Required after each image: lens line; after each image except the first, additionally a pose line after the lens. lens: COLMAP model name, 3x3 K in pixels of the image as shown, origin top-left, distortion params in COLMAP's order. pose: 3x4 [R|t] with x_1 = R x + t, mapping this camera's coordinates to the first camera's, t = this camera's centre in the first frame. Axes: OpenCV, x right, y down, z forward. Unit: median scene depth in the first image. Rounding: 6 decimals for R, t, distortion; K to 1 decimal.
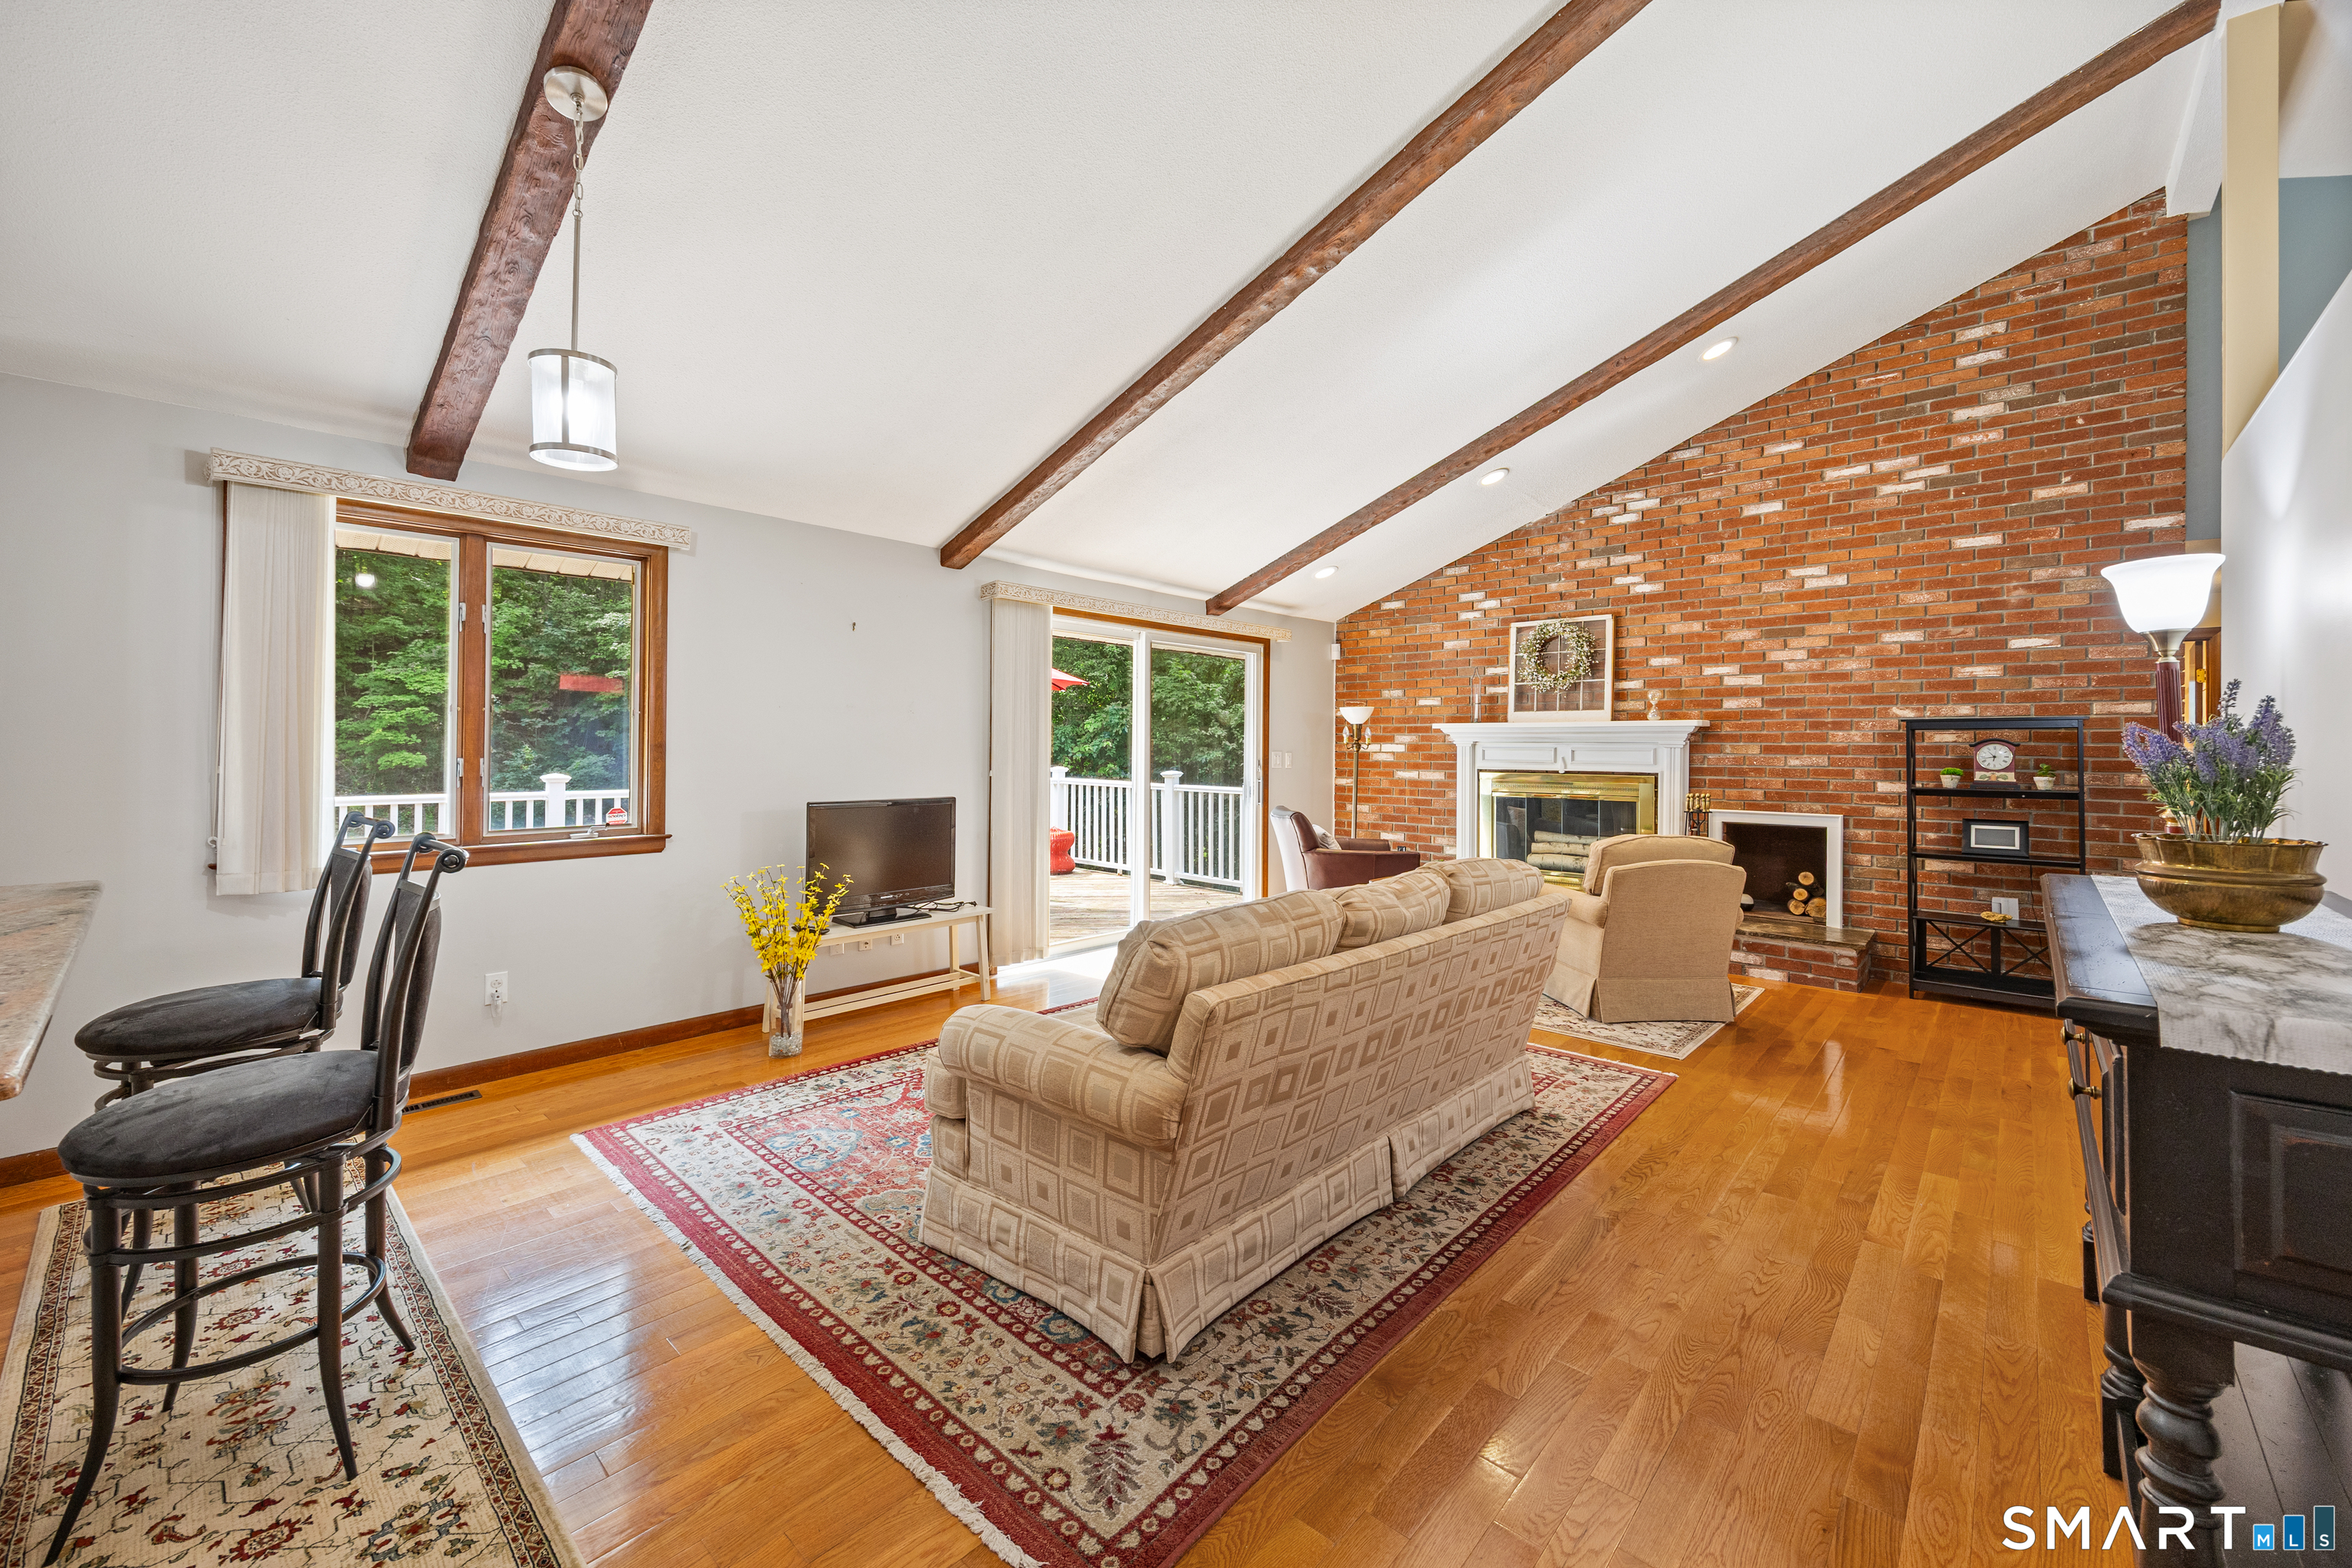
lens RADIAL K [[939.6, 0, 1153.4], [0, 939.6, 746.3], [0, 0, 1]] dist [-0.002439, -0.000152]
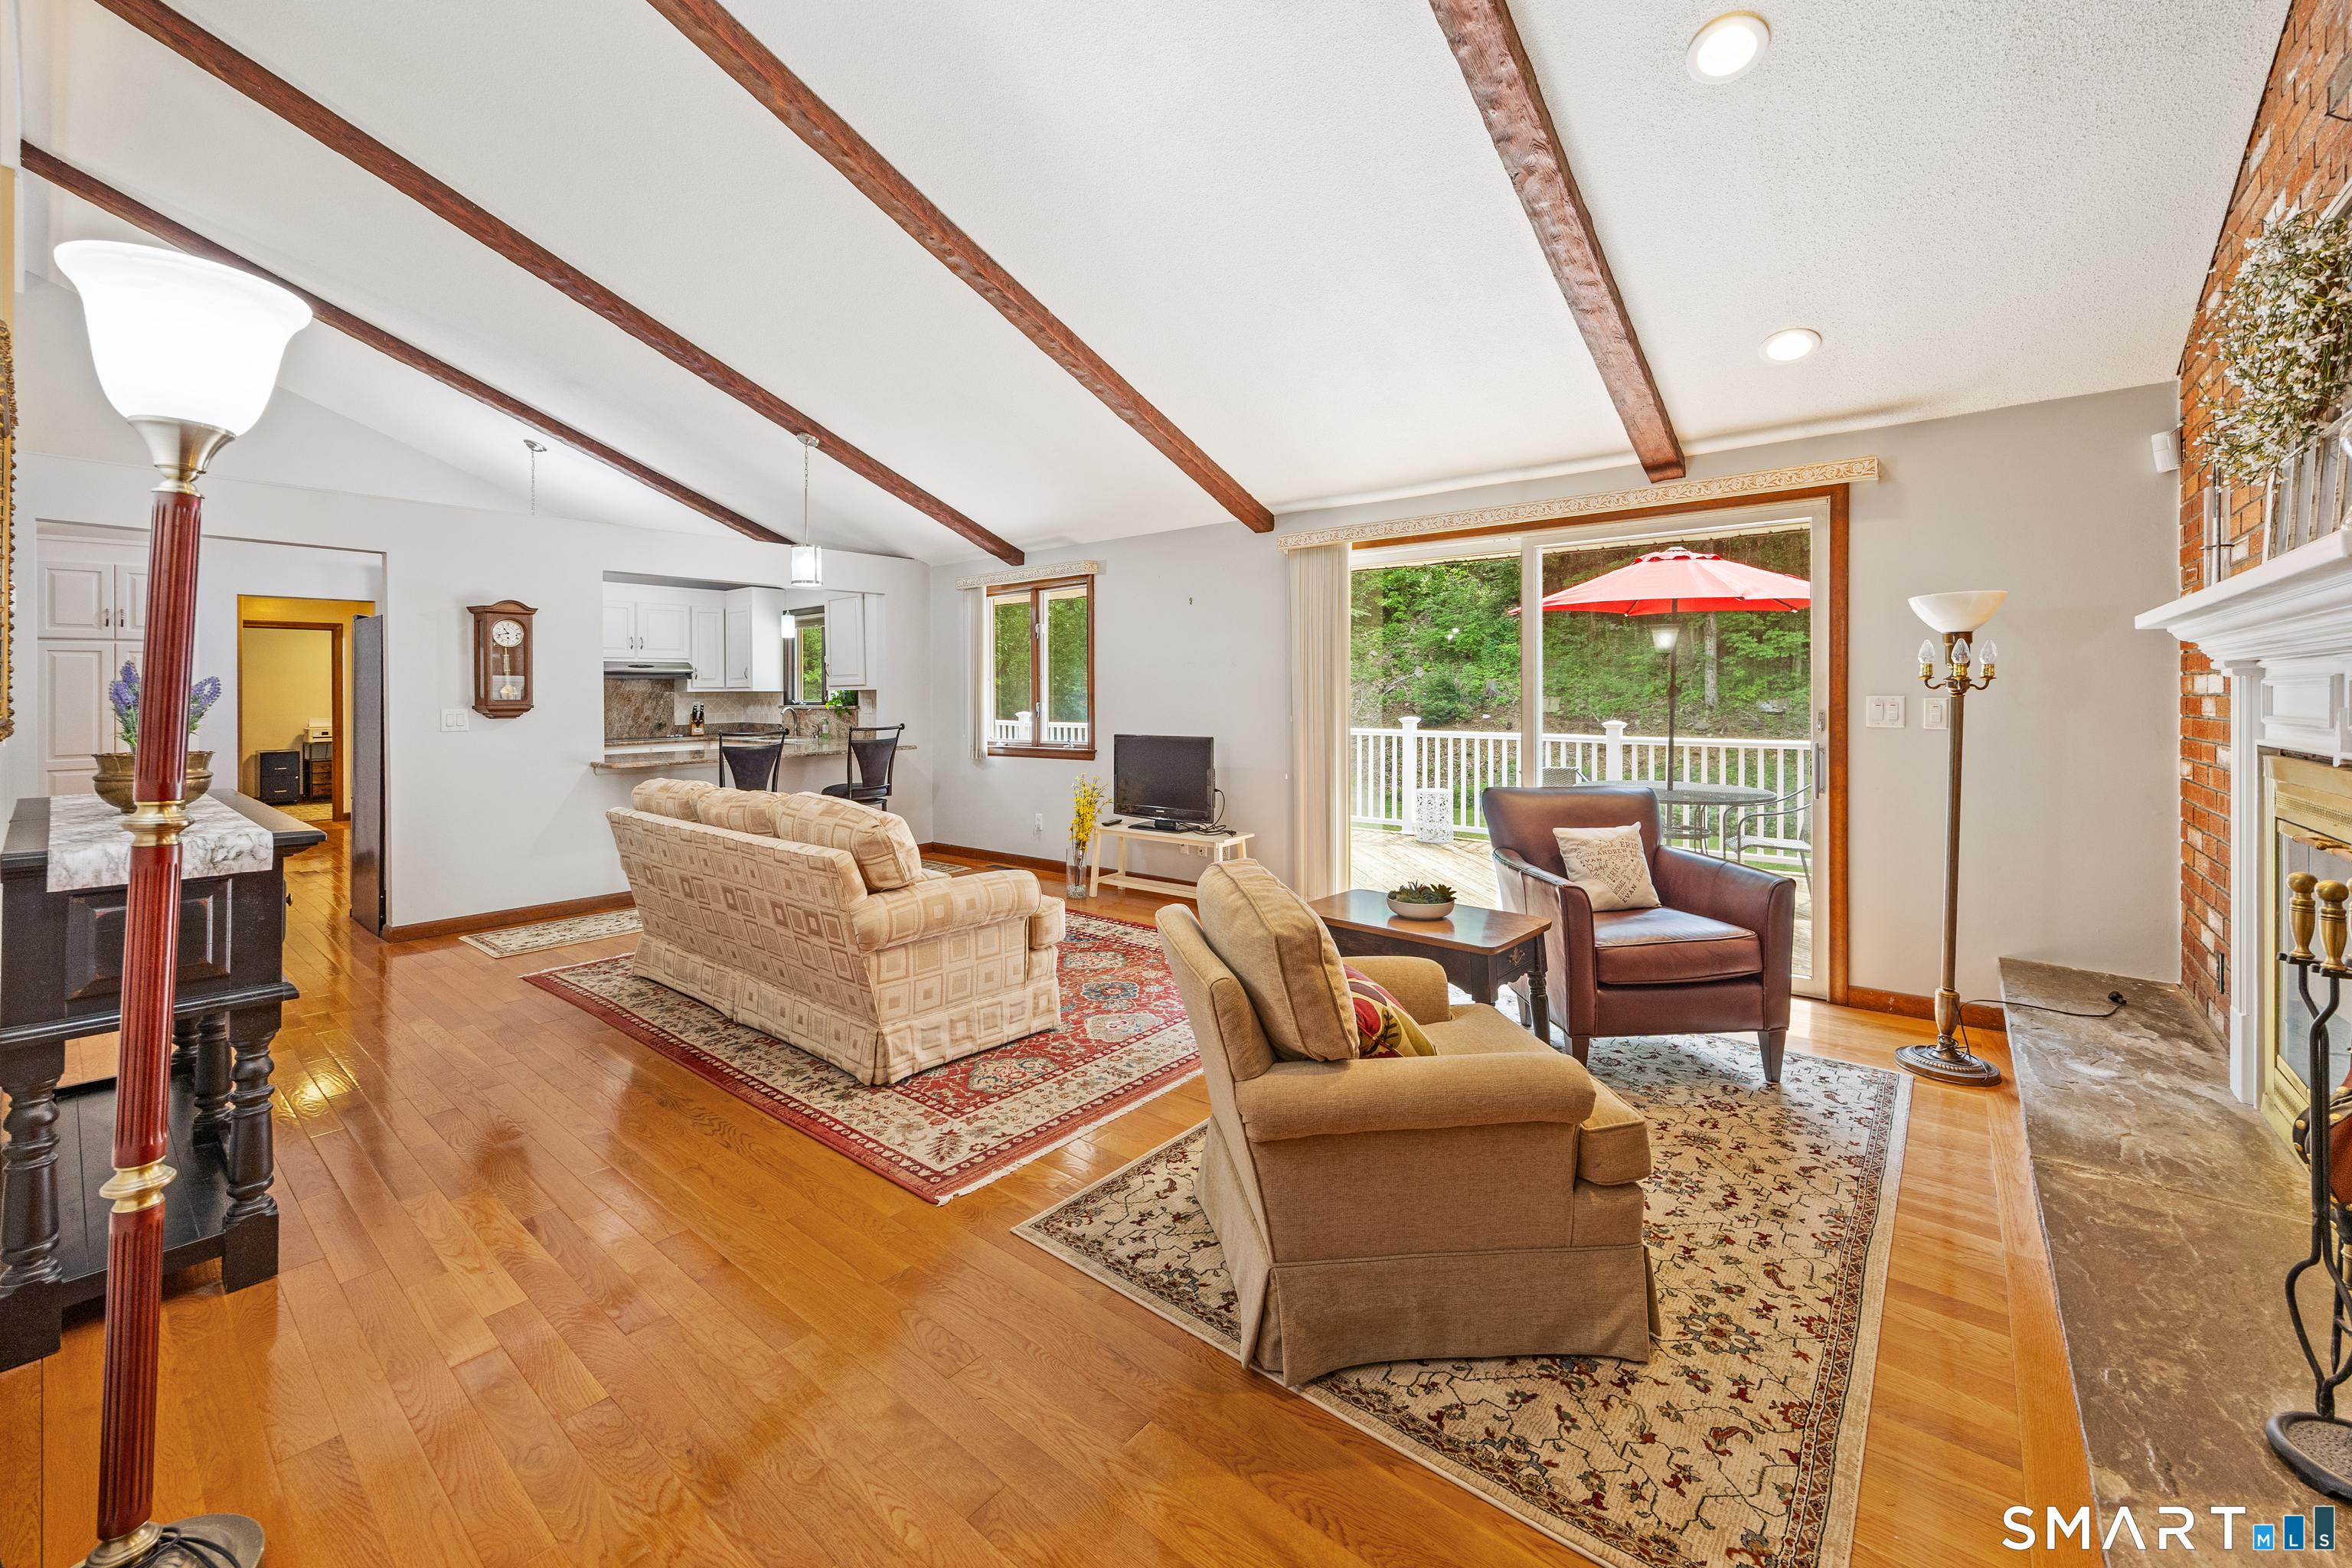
lens RADIAL K [[939.6, 0, 1154.9], [0, 939.6, 689.2], [0, 0, 1]] dist [-0.002439, -0.000152]
pose [[0.046809, -0.014533, -0.998798, 1.158971], [0.007874, 0.999868, -0.014180, 0.012710], [0.998873, -0.007200, 0.046917, 1.076783]]
